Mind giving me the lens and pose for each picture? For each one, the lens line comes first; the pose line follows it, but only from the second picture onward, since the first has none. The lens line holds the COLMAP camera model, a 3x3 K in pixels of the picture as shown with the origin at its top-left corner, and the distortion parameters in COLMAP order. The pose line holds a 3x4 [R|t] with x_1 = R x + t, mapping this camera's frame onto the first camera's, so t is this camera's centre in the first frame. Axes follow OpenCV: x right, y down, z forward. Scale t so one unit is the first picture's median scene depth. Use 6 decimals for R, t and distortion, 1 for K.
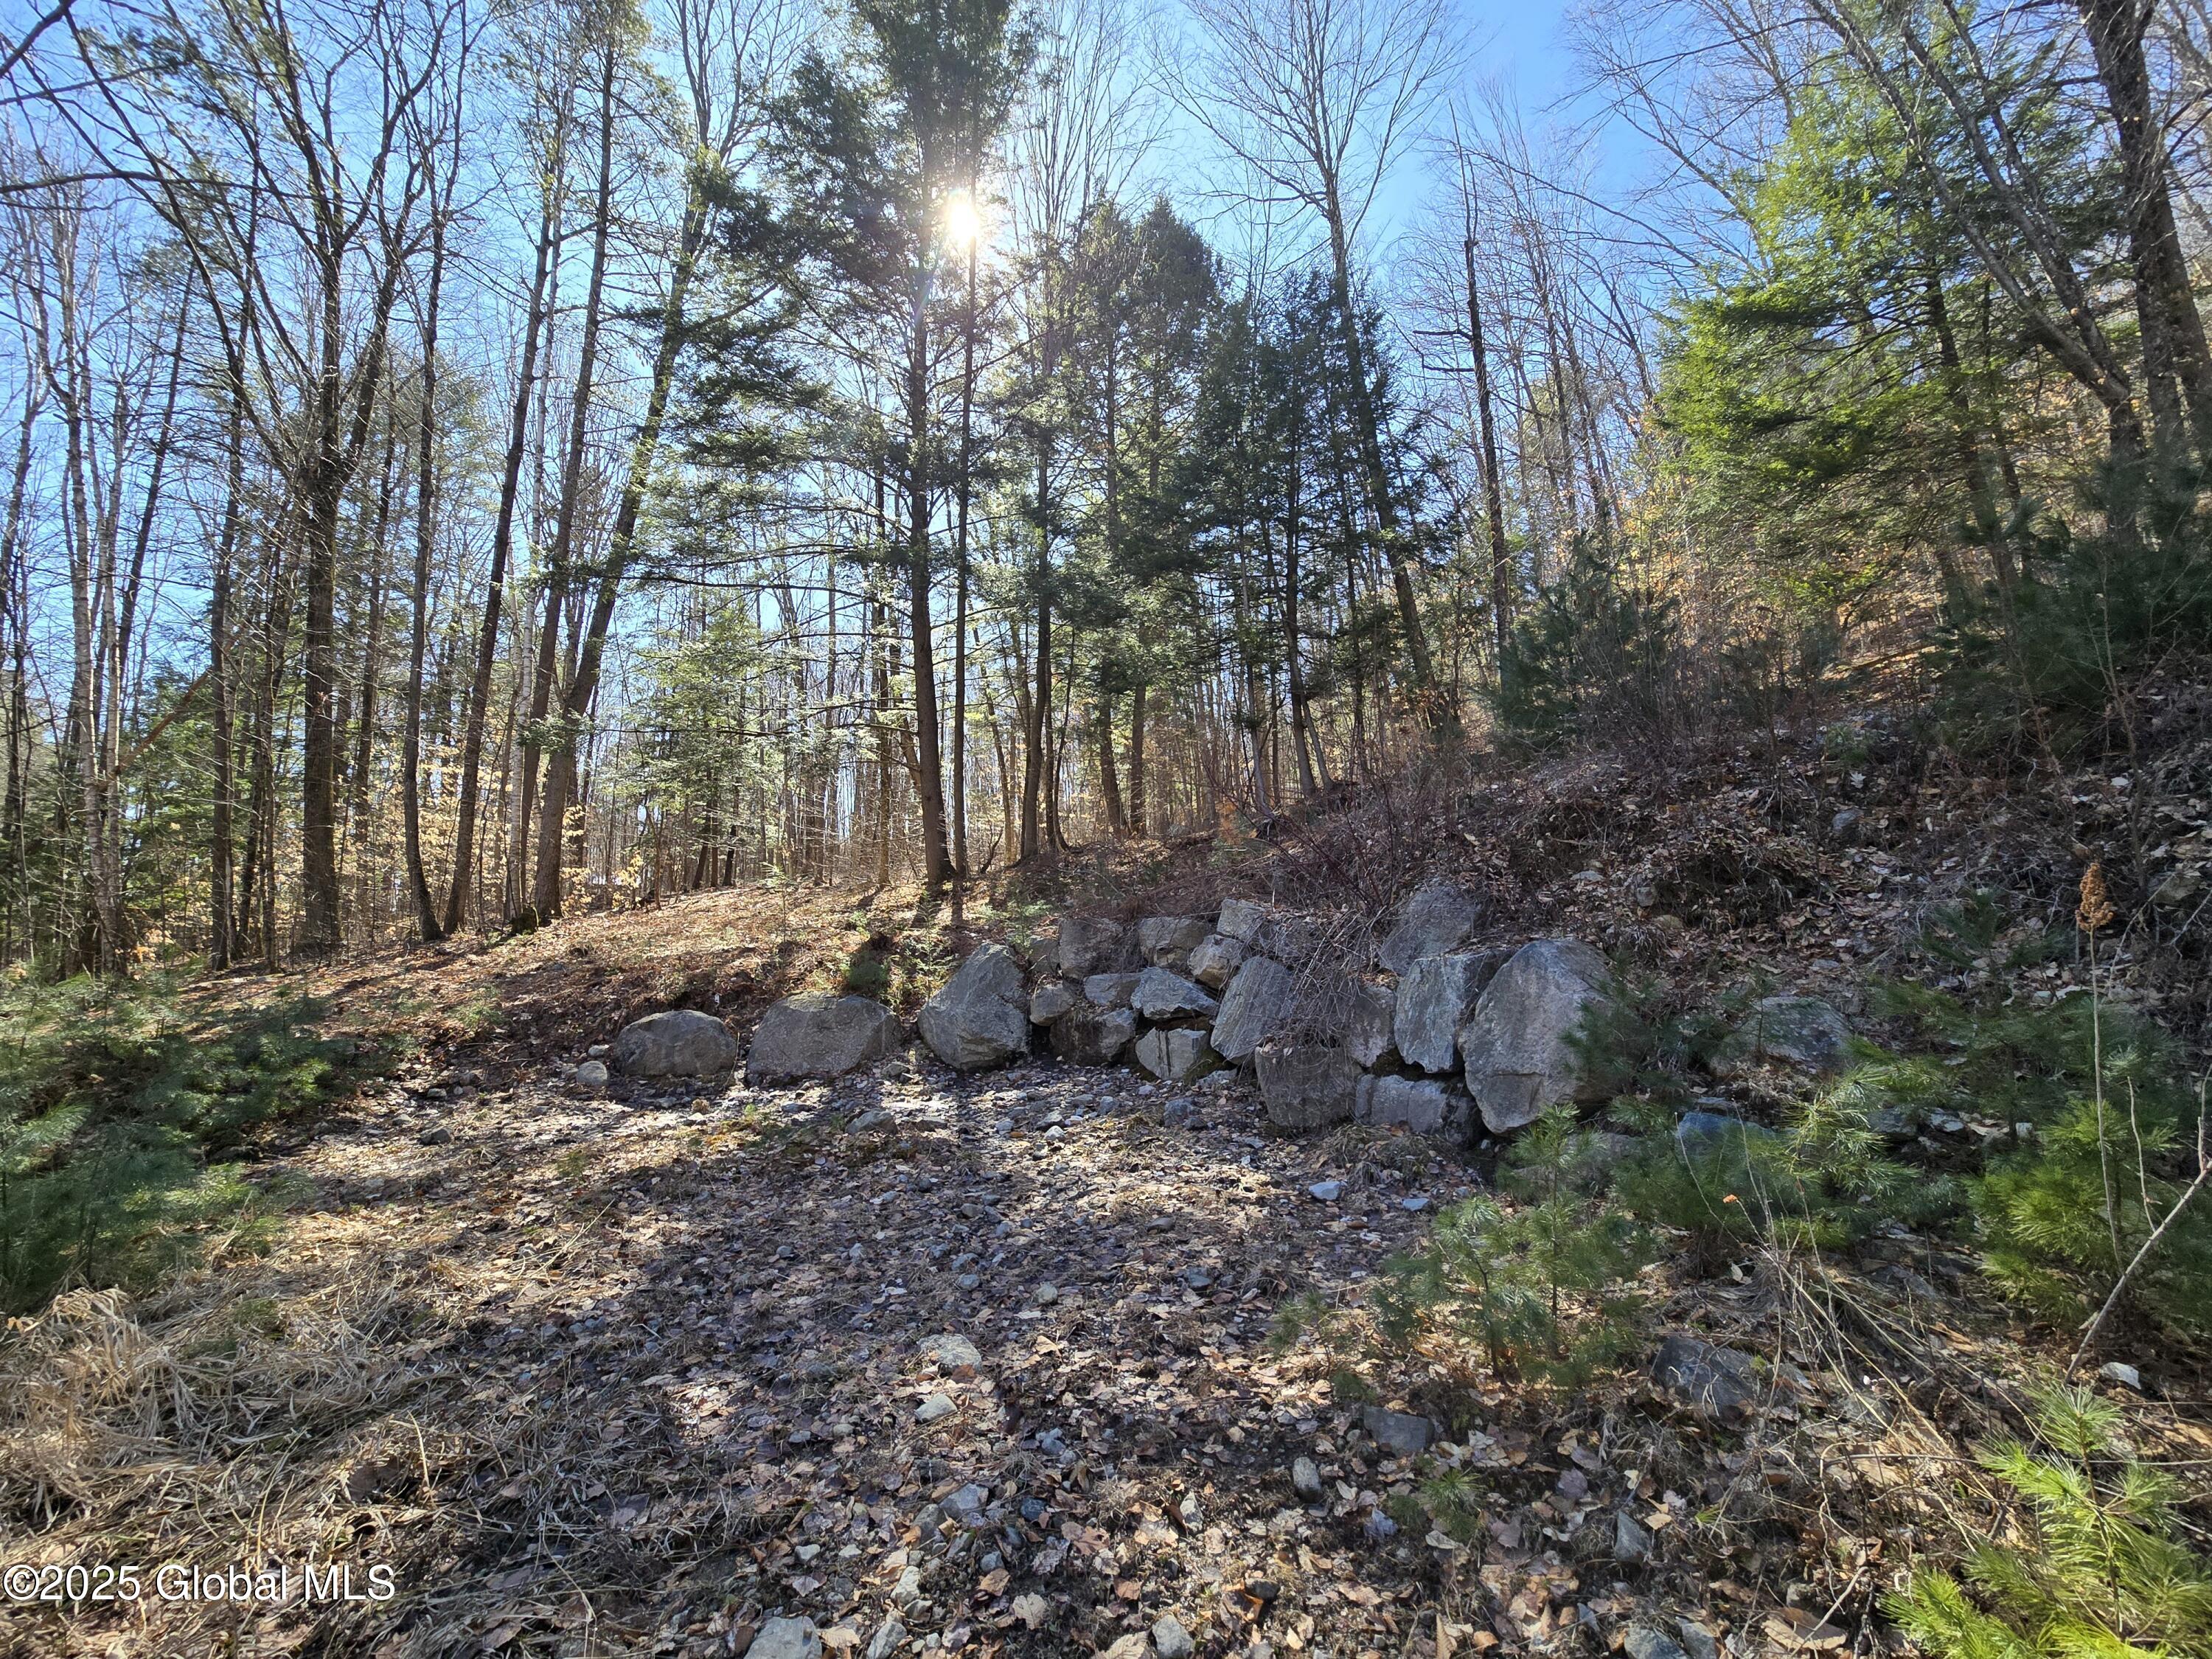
lens RADIAL K [[905.7, 0, 1103.8], [0, 905.7, 827.4], [0, 0, 1]] dist [-0.004123, 0.002551]
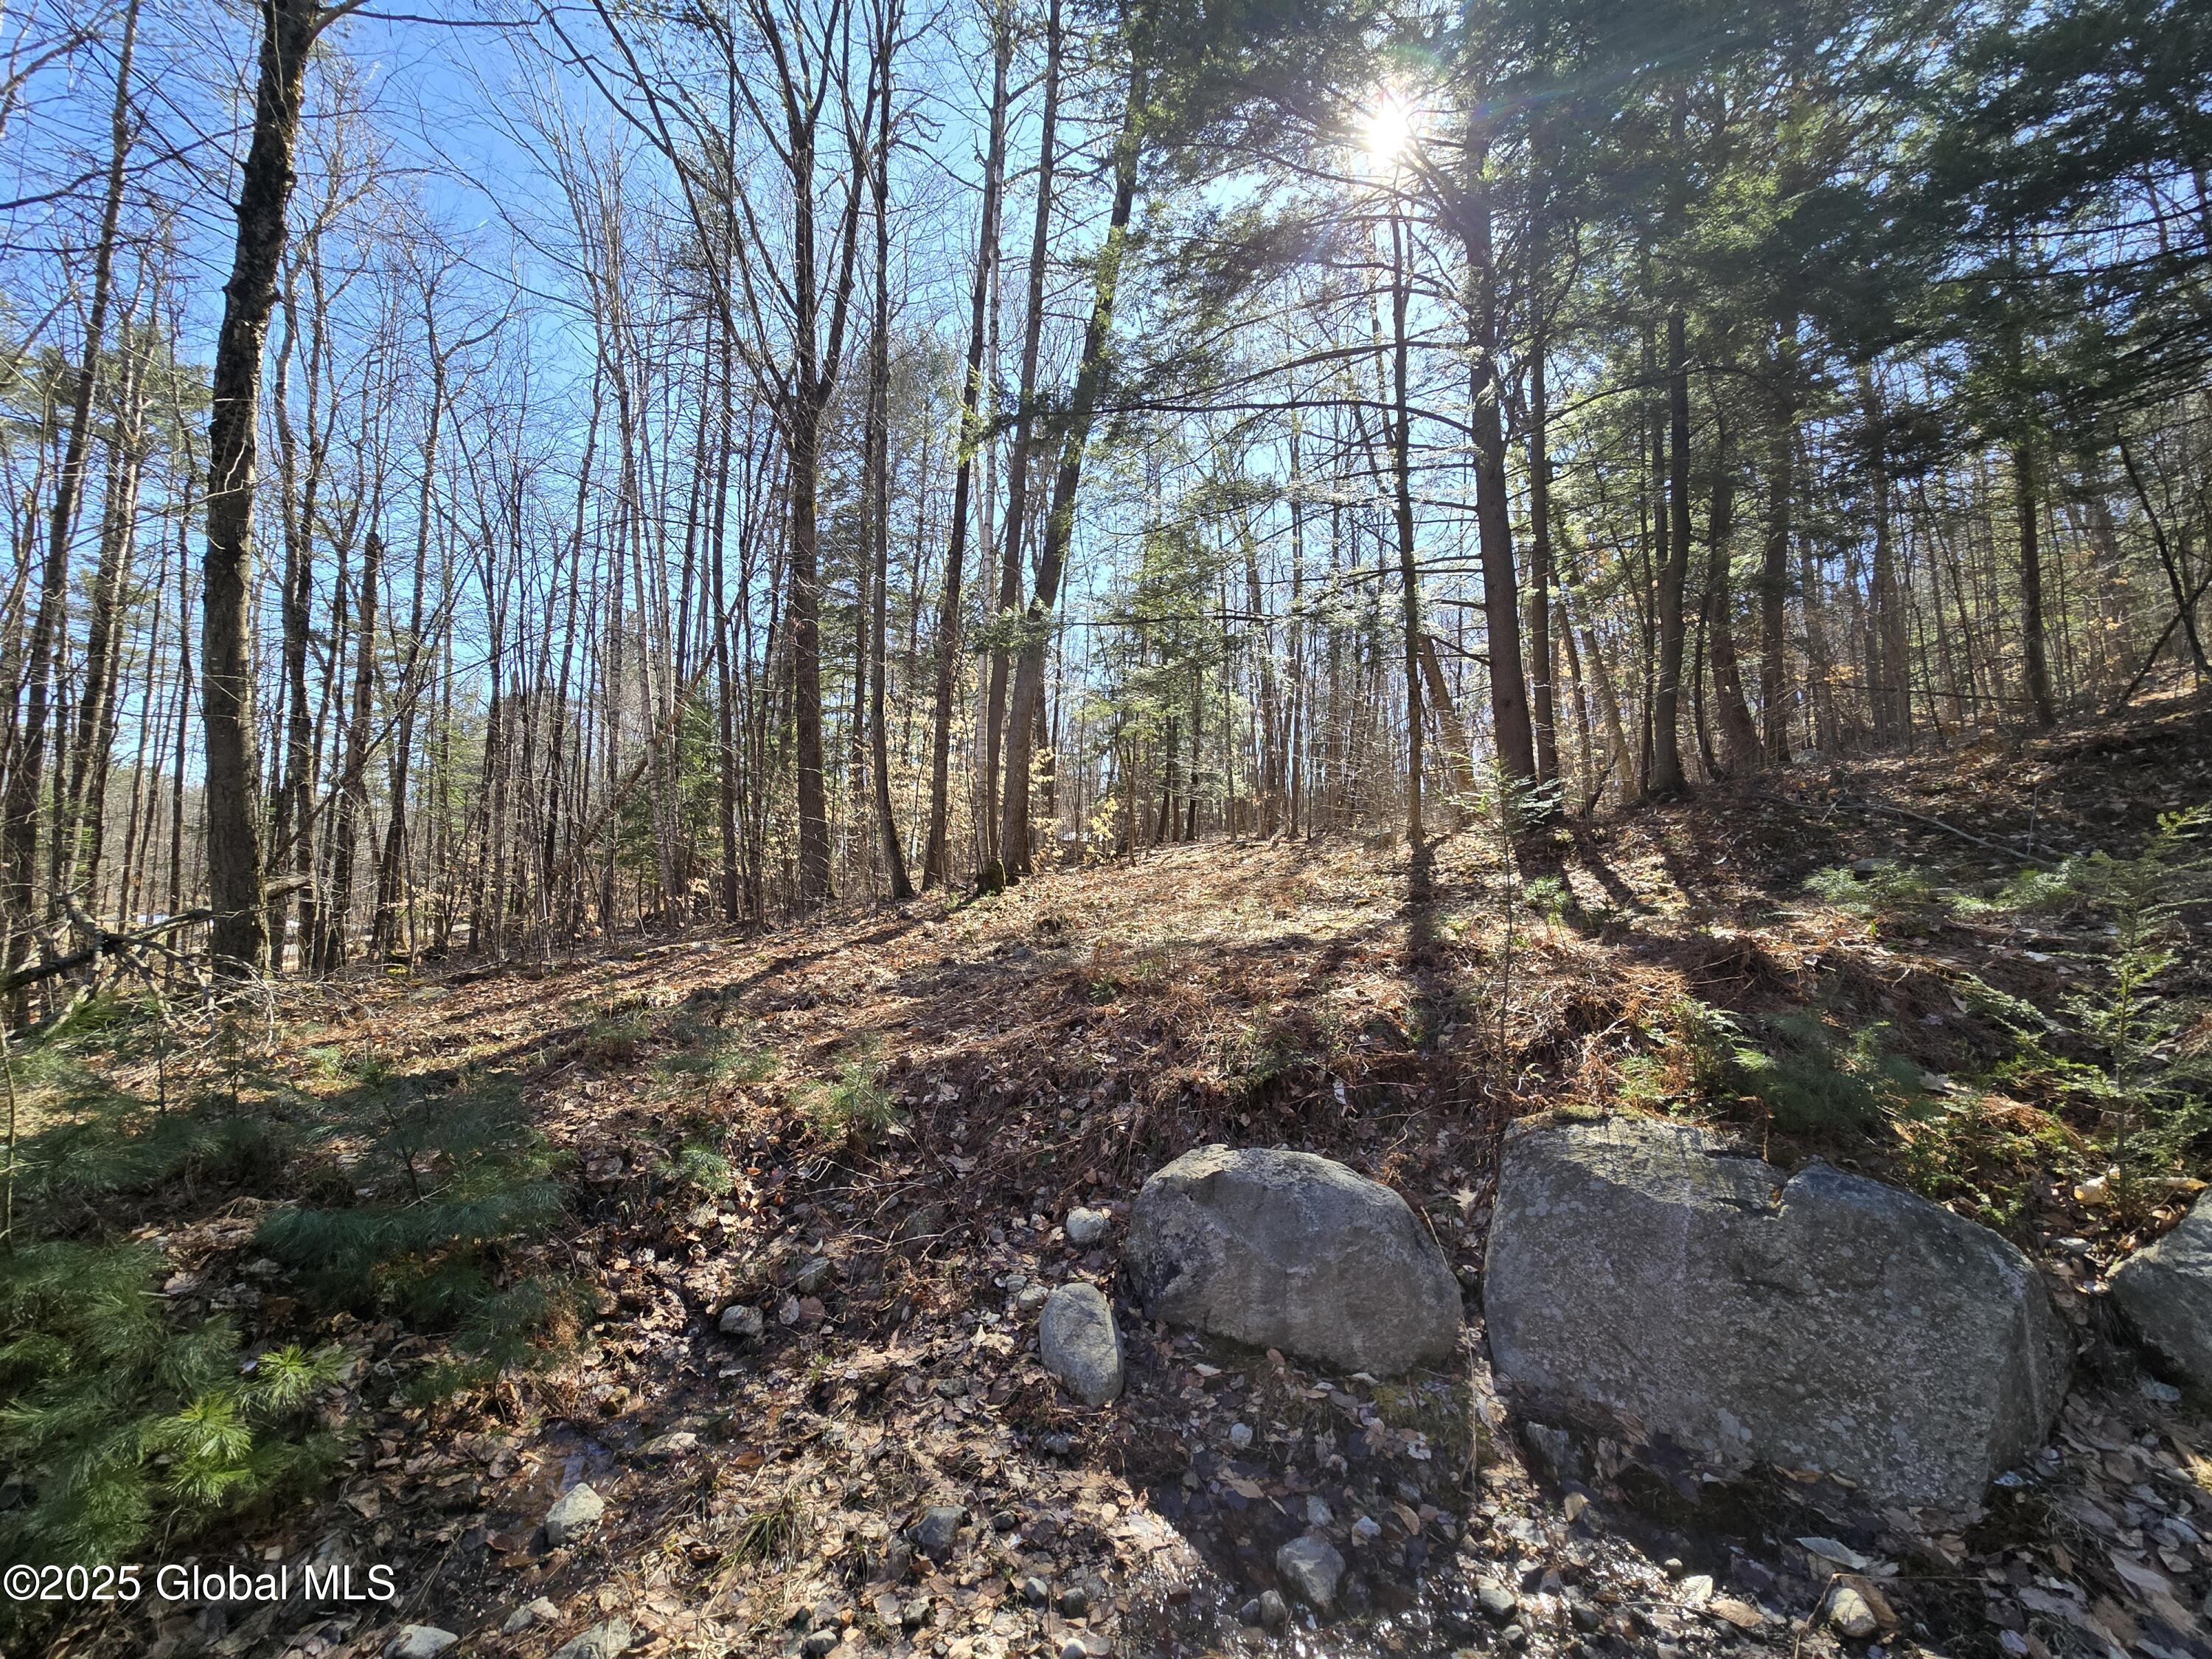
lens RADIAL K [[905.7, 0, 1120.7], [0, 905.7, 808.8], [0, 0, 1]] dist [-0.004123, 0.002551]
pose [[0.900194, -0.014075, -0.435263, -0.186499], [0.025739, 0.999450, 0.020915, 0.028236], [0.434729, -0.030030, 0.900061, 0.329474]]
